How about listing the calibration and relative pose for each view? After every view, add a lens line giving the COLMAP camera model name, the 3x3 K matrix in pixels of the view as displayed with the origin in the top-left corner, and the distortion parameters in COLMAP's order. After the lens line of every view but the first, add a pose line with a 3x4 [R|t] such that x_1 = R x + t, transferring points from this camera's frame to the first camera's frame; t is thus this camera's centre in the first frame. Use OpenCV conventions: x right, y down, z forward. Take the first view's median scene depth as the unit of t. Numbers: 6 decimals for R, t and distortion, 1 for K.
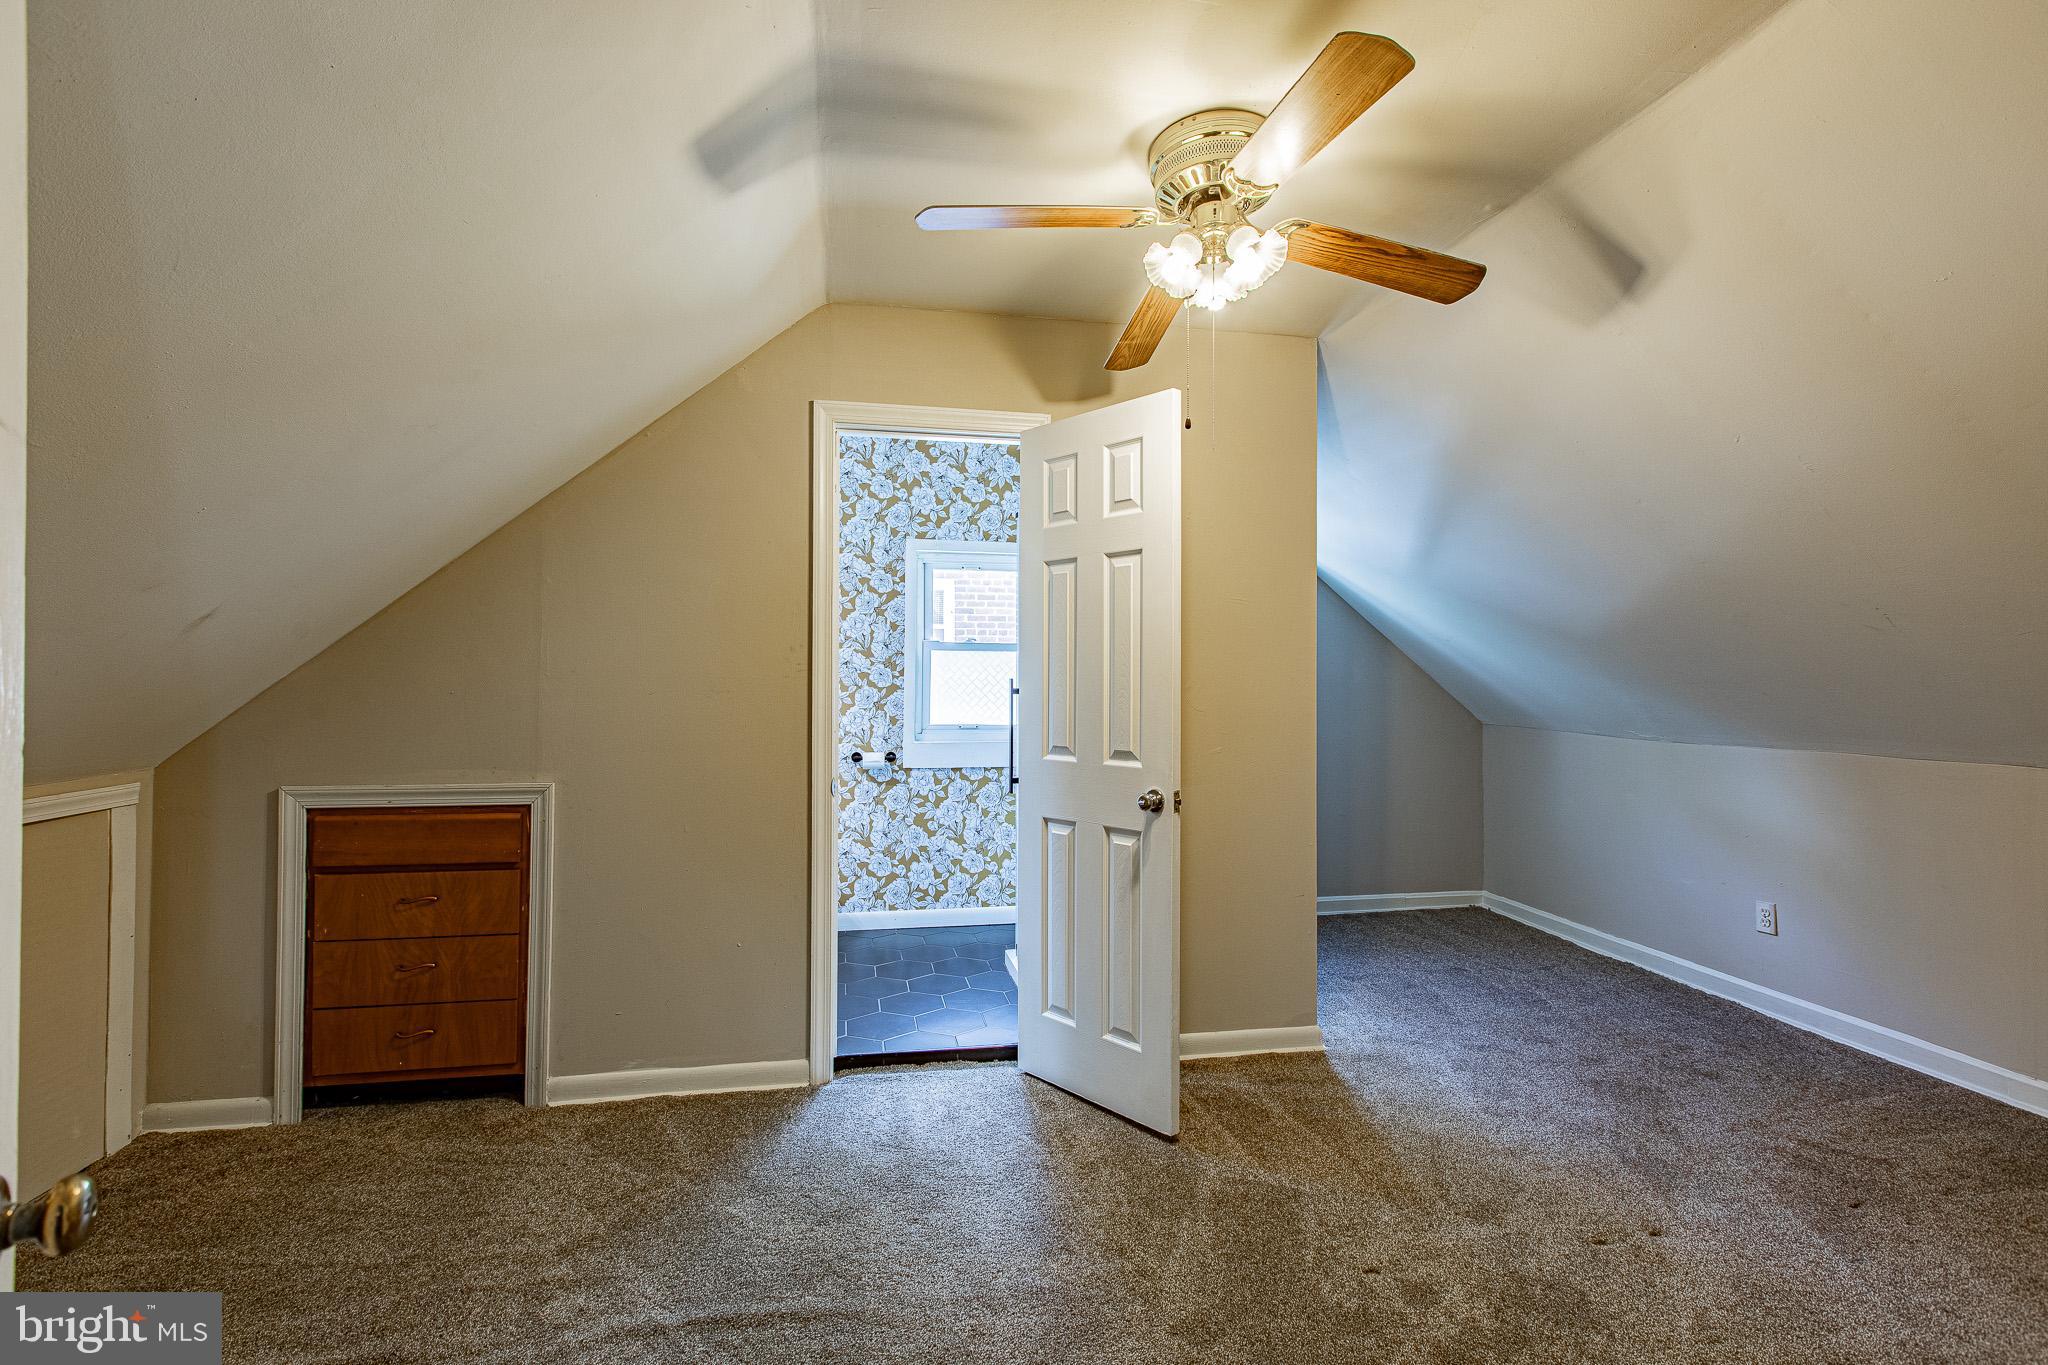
lens RADIAL K [[913.4, 0, 1018.6], [0, 913.4, 674.2], [0, 0, 1]] dist [0.001445, -0.000416]
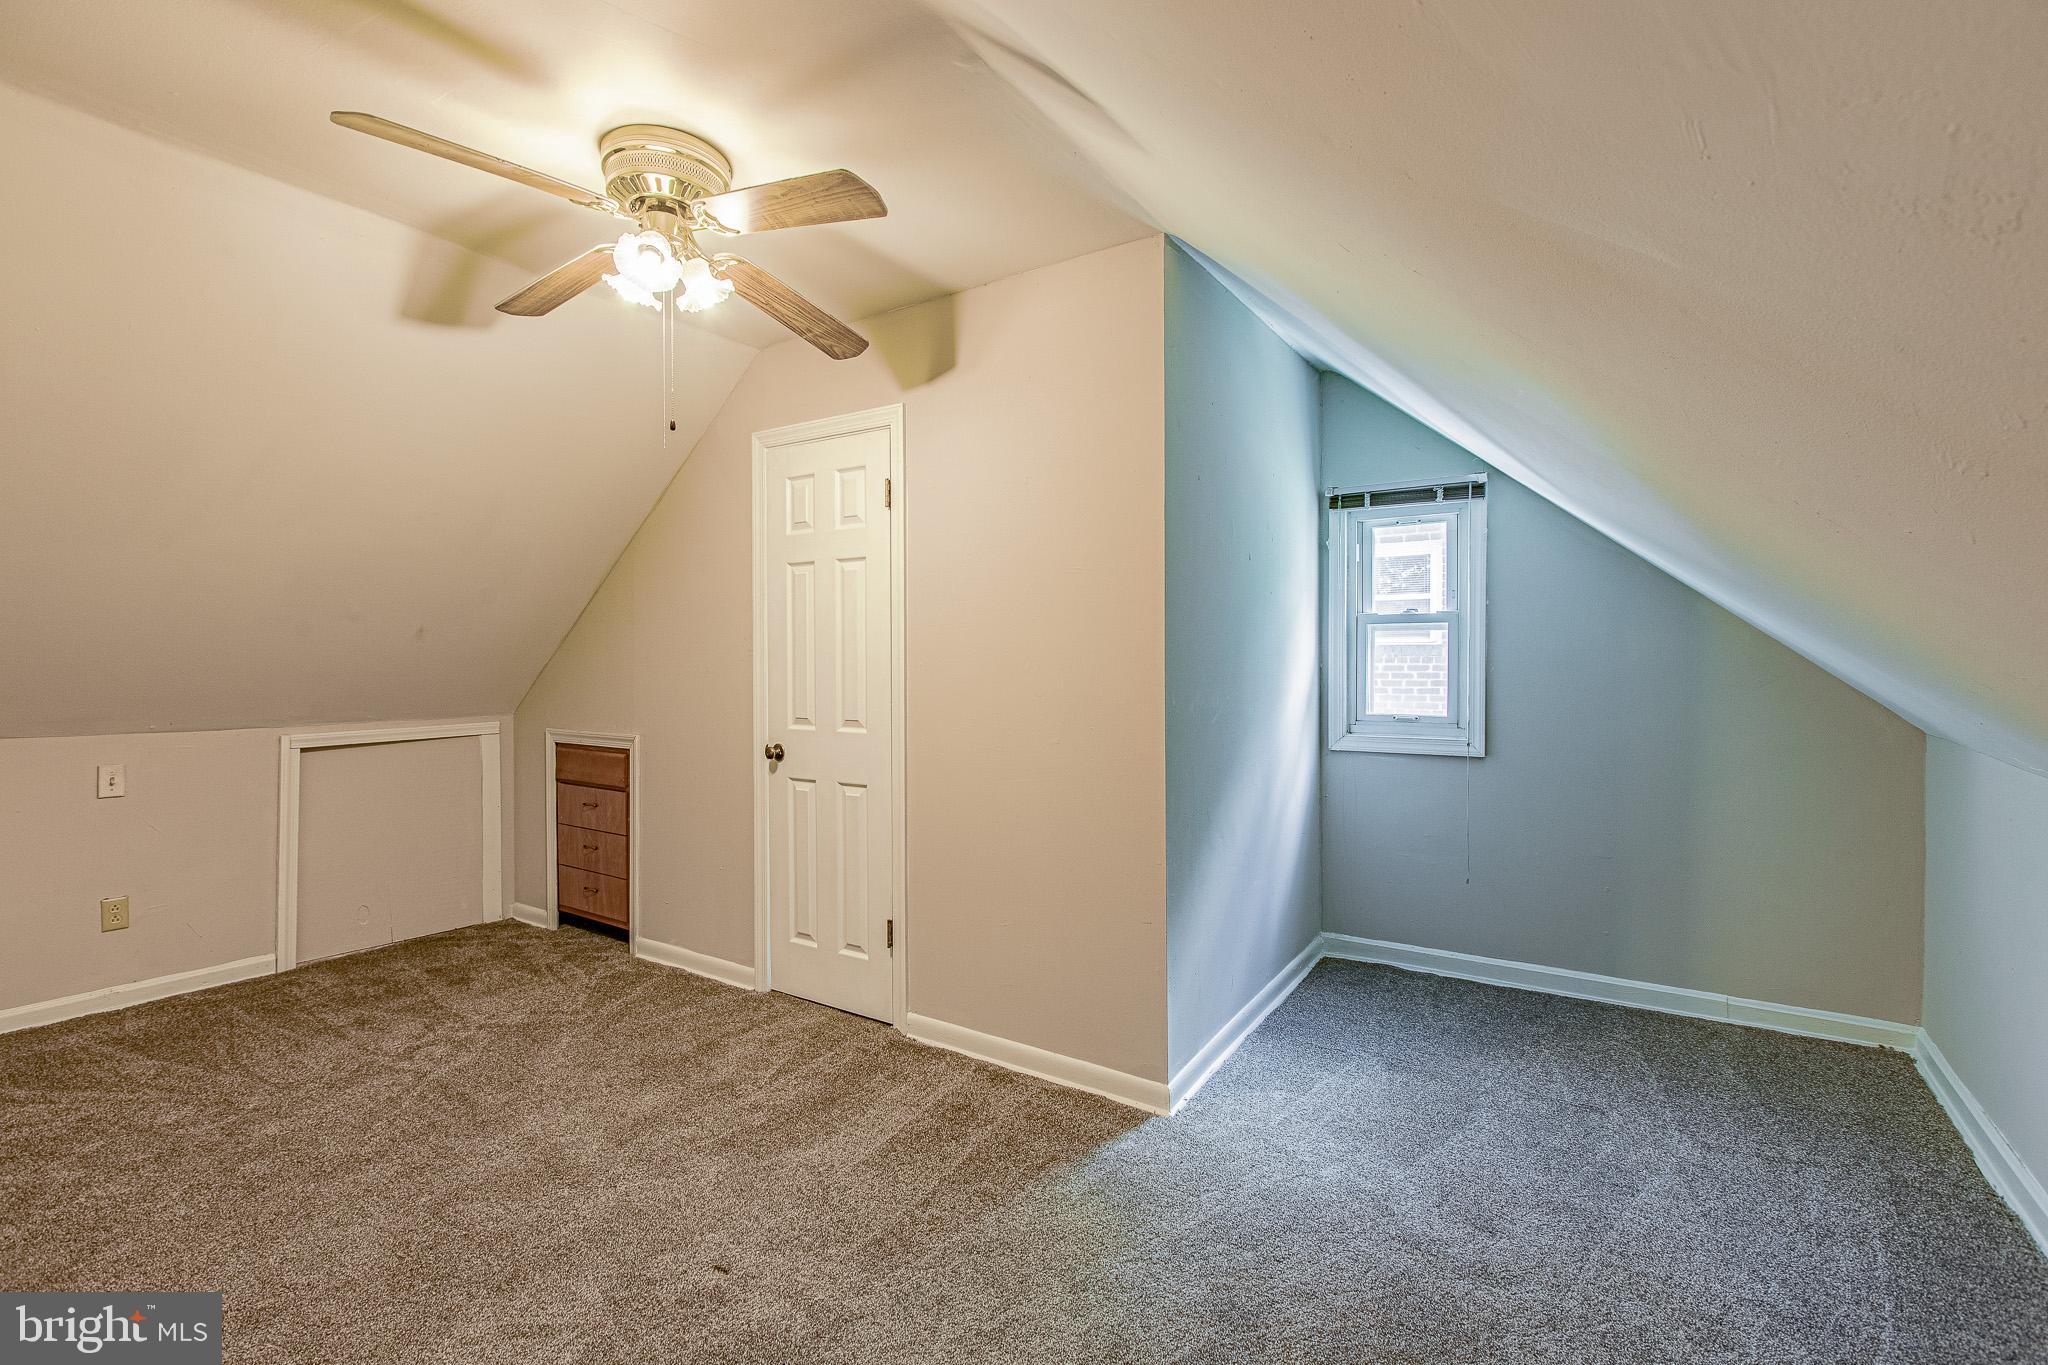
lens RADIAL K [[913.4, 0, 1018.6], [0, 913.4, 674.2], [0, 0, 1]] dist [0.001445, -0.000416]
pose [[0.716111, 0.004853, -0.697969, 0.941960], [0.012222, 0.999735, 0.019490, 0.002140], [0.697879, -0.022488, 0.715863, 0.394588]]
